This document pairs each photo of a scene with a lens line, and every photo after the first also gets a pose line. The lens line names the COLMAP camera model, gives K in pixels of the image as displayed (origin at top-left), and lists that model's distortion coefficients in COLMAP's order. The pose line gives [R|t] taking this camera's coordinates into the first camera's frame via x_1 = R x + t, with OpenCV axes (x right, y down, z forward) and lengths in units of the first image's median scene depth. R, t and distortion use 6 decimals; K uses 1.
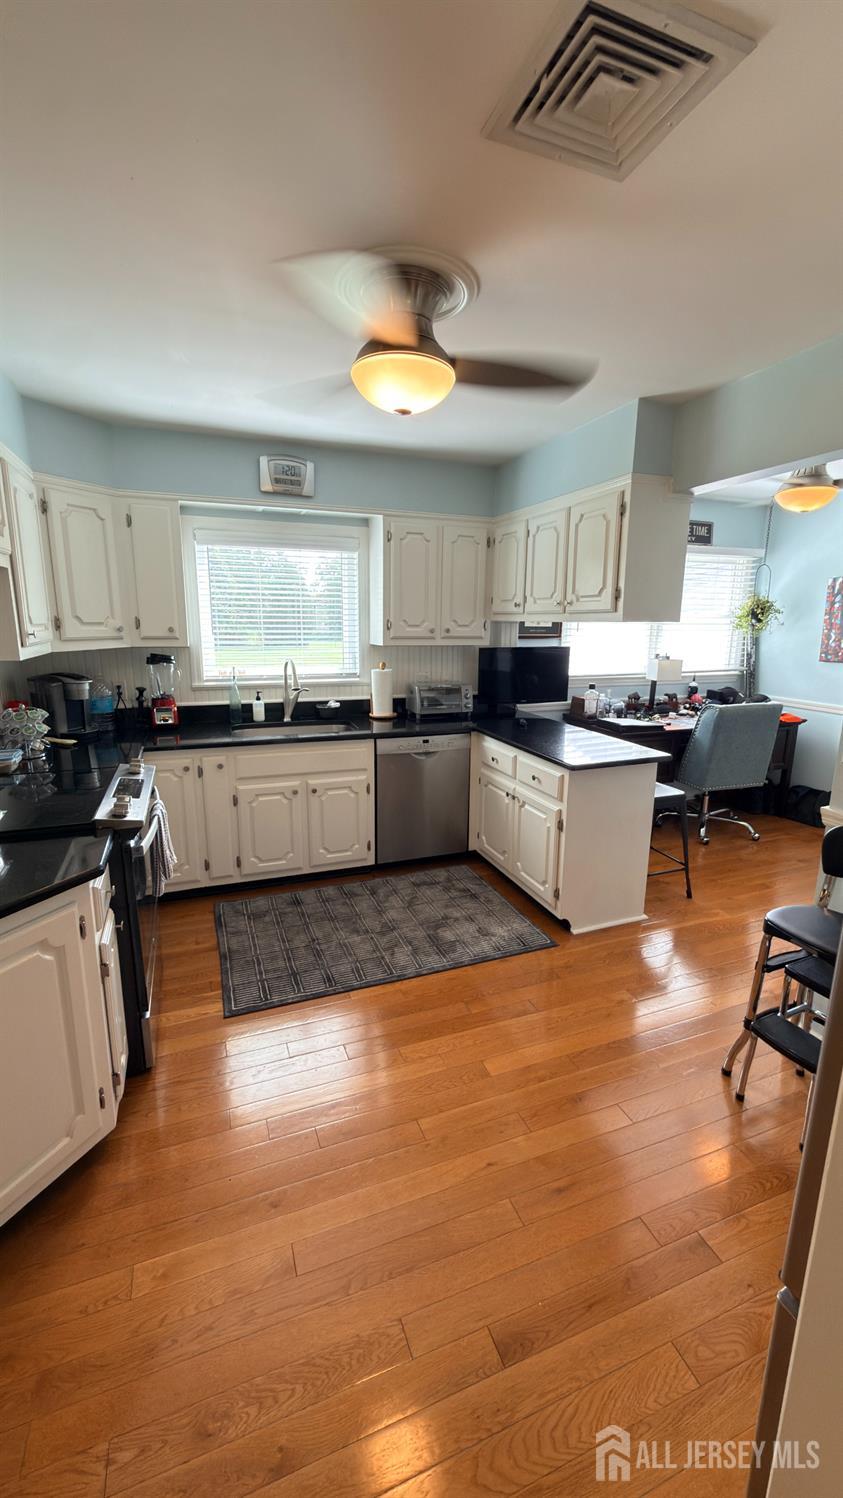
lens RADIAL K [[599.6, 0, 422.7], [0, 599.6, 749.9], [0, 0, 1]] dist [0.001735, -0.000024]
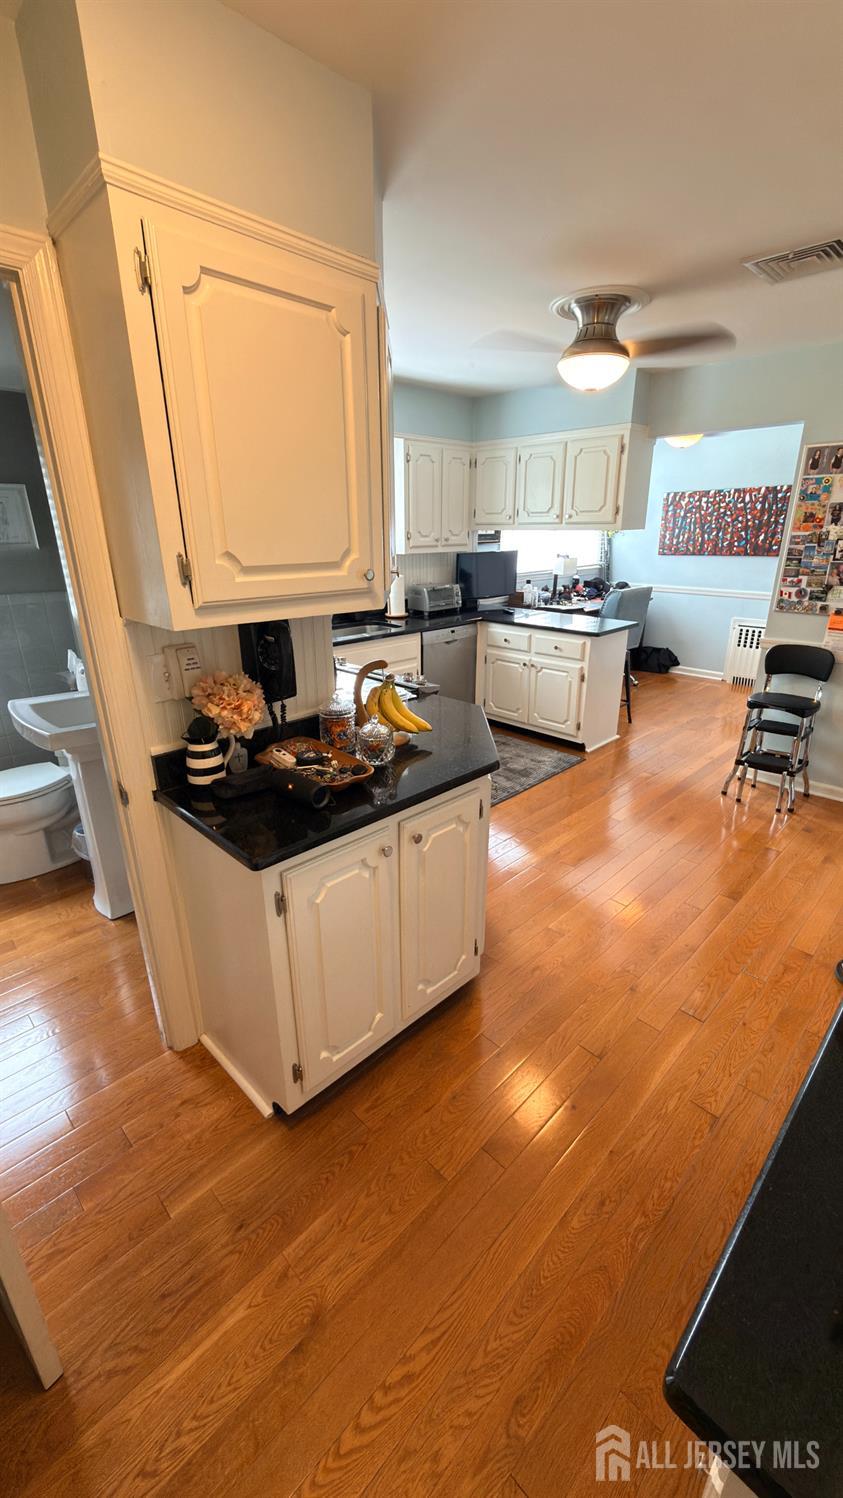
lens RADIAL K [[599.6, 0, 426.4], [0, 599.6, 748.8], [0, 0, 1]] dist [0.001735, -0.000024]
pose [[0.913894, -0.158394, 0.373777, -0.553934], [0.102725, 0.981005, 0.164550, 0.014363], [-0.392740, -0.111985, 0.912806, -0.153869]]
